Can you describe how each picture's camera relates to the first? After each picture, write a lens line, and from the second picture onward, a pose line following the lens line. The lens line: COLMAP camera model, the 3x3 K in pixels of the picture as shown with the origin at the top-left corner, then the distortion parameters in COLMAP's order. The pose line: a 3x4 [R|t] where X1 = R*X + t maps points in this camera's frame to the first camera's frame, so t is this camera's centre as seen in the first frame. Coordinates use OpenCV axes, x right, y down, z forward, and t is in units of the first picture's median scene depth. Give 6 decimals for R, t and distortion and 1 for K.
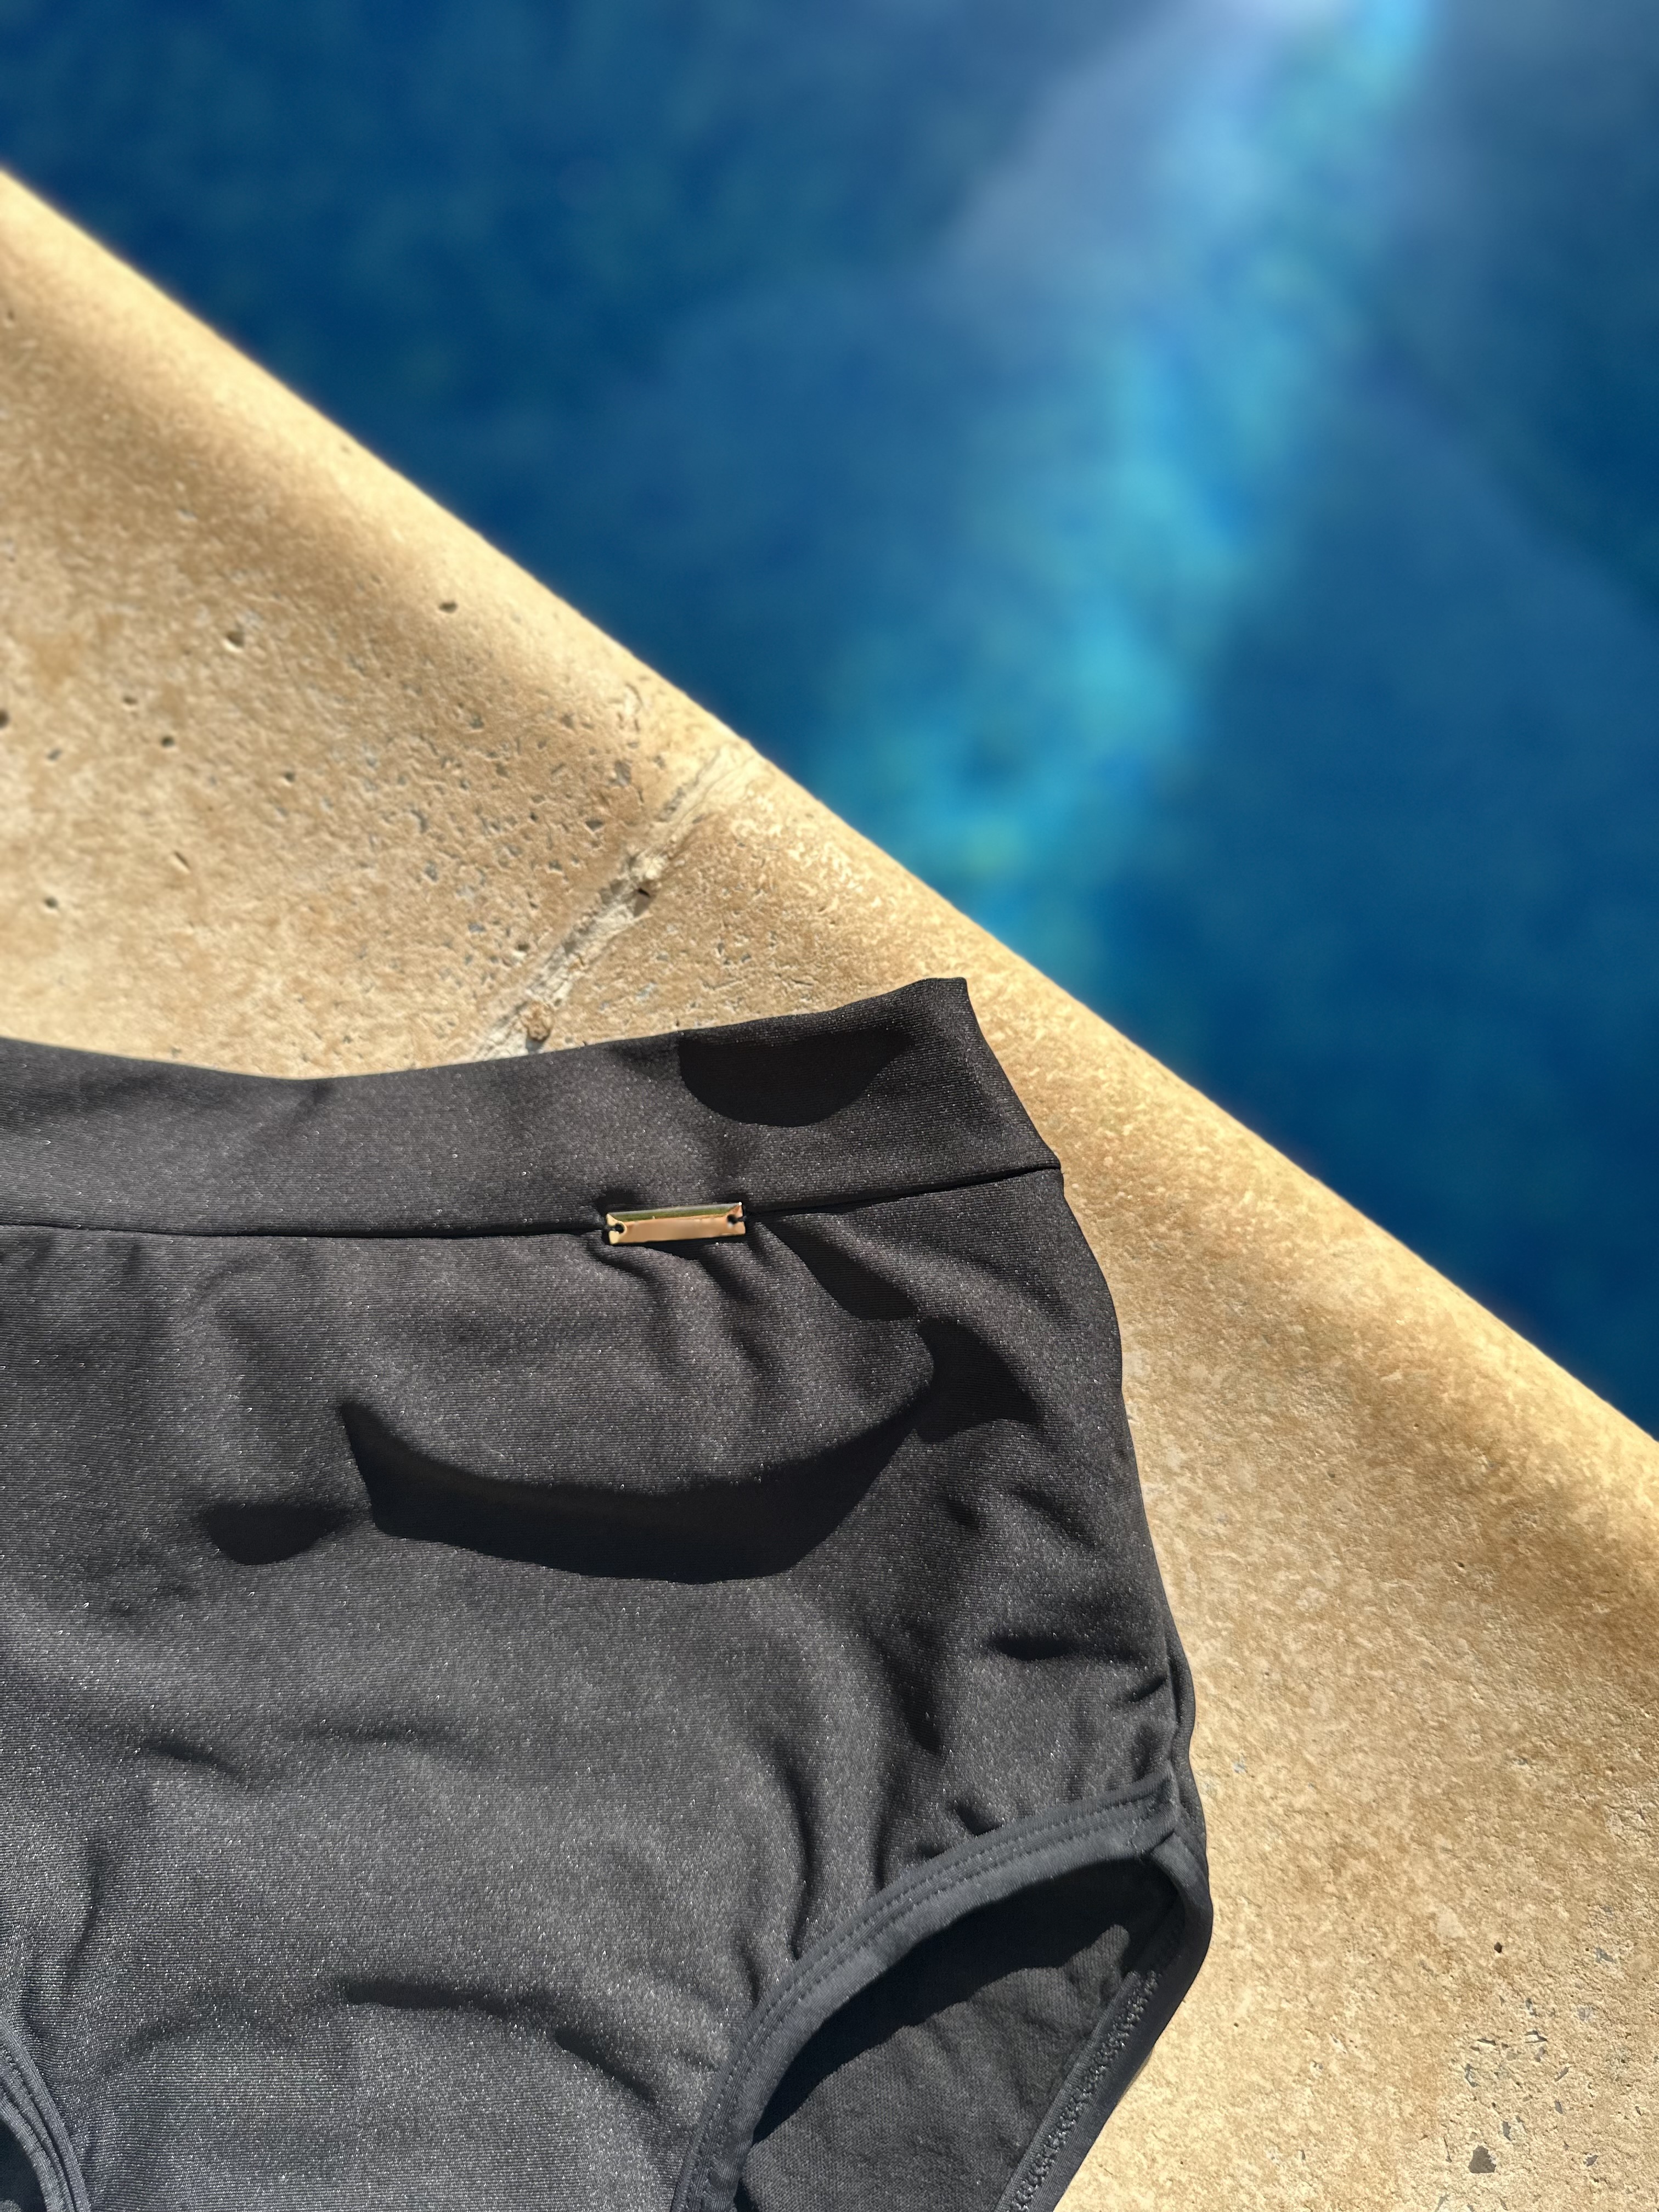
lens RADIAL K [[1564.3, 0, 832.7], [0, 1564.3, 1149.5], [0, 0, 1]] dist [0.046676, -0.125122]
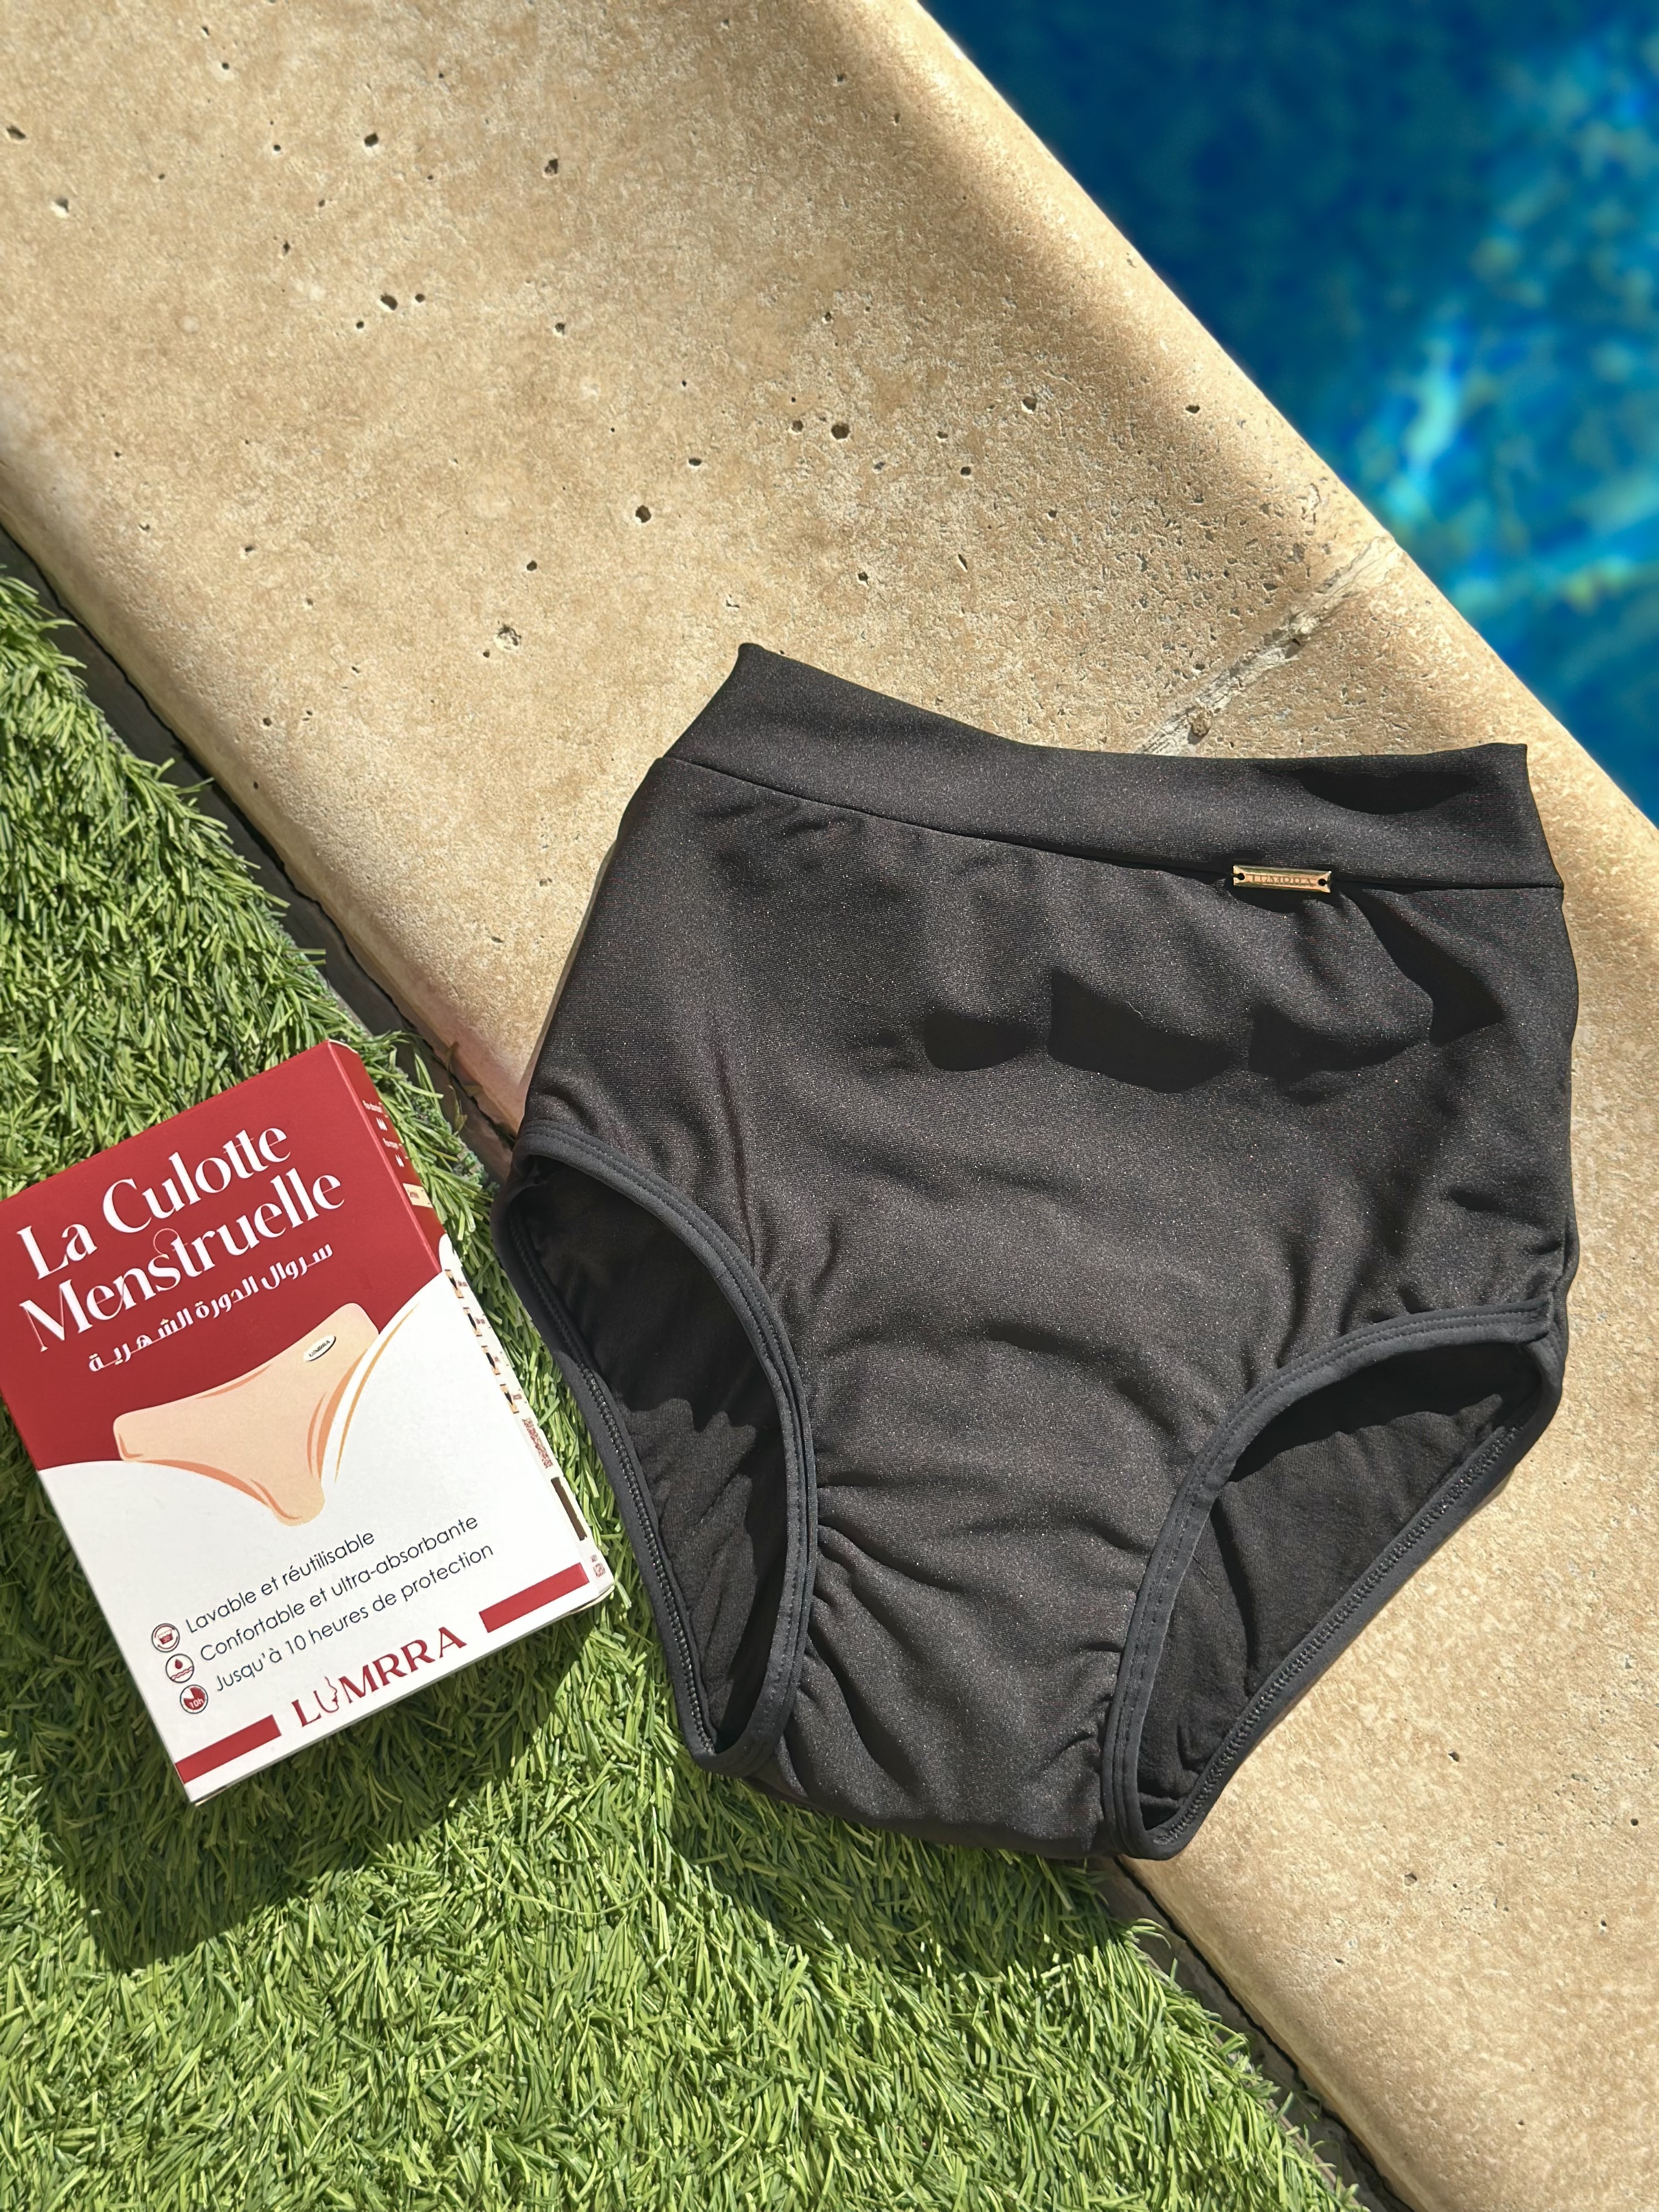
lens RADIAL K [[2969.5, 0, 795.8], [0, 2969.5, 1112.9], [0, 0, 1]] dist [0.177189, -0.424144]
pose [[0.977134, 0.180419, -0.112512, -0.180334], [-0.166032, 0.977995, 0.126333, -0.017750], [0.132829, -0.104764, 0.985587, -1.713890]]
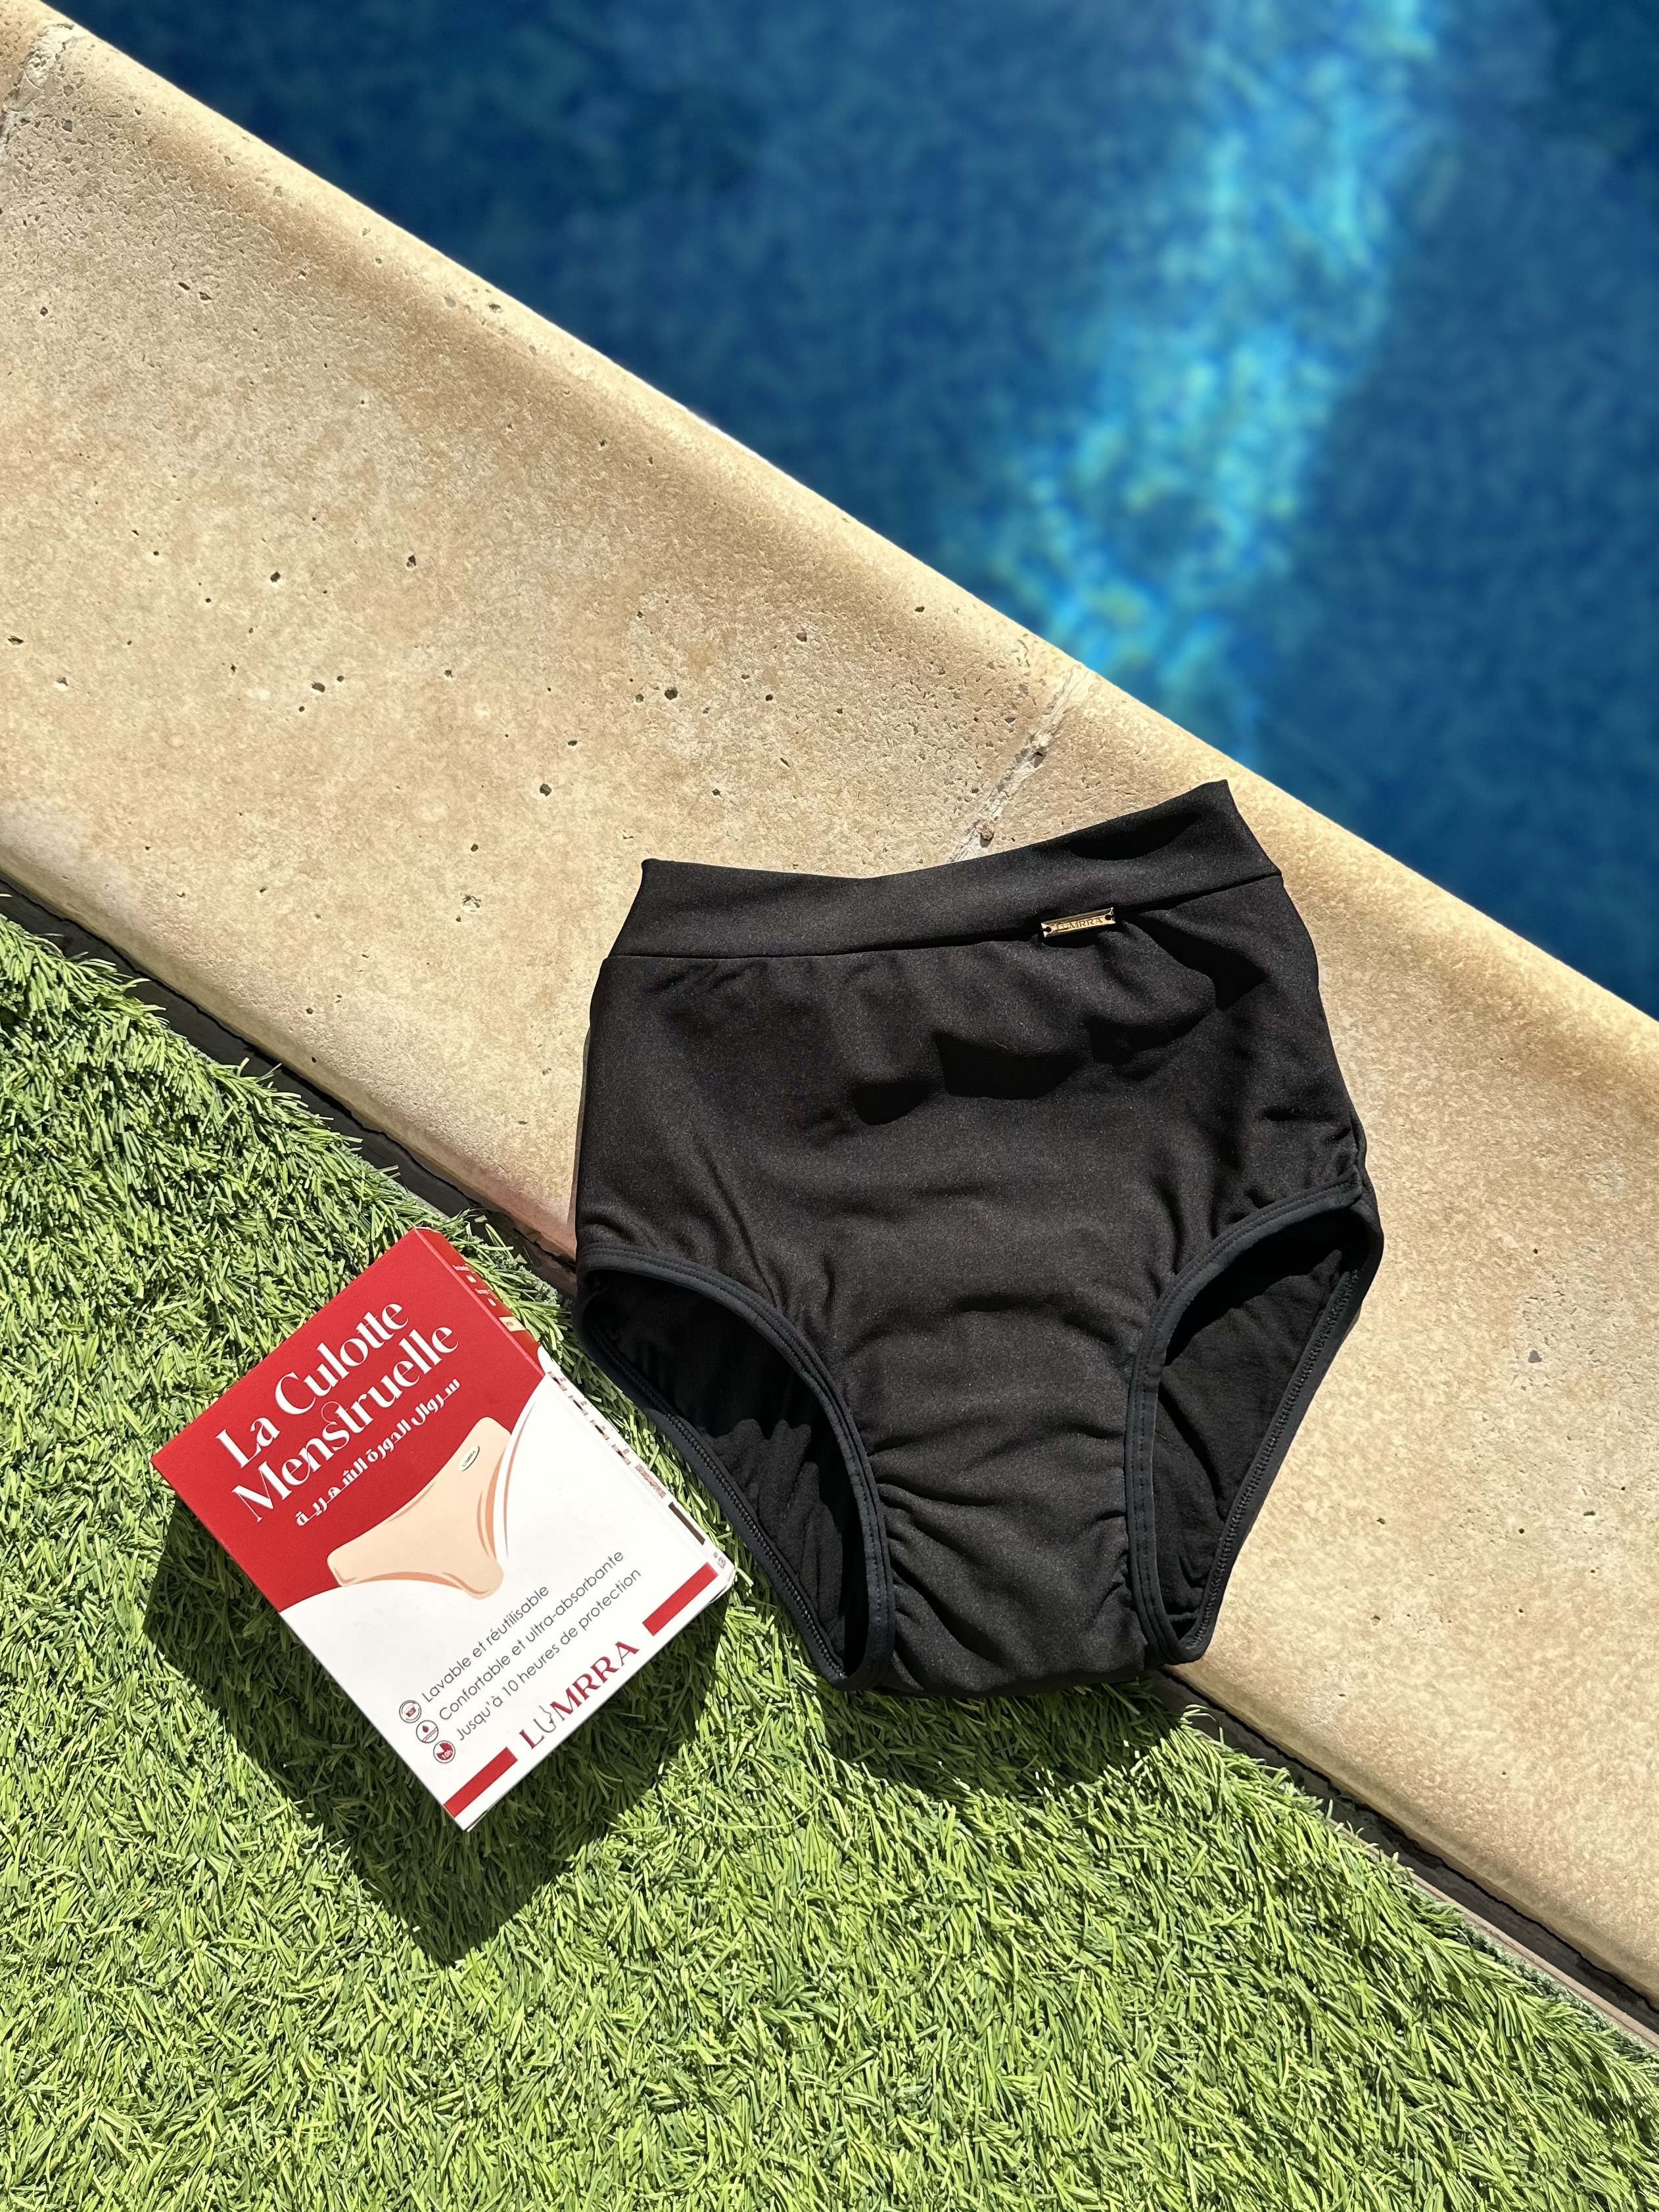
lens RADIAL K [[1803.2, 0, 836.5], [0, 1803.2, 1146.4], [0, 0, 1]] dist [0.207733, -0.572557]
pose [[0.994328, -0.090067, -0.056569, -0.281022], [0.094590, 0.992038, 0.083148, 0.097849], [0.048630, -0.088027, 0.994930, -1.225684]]
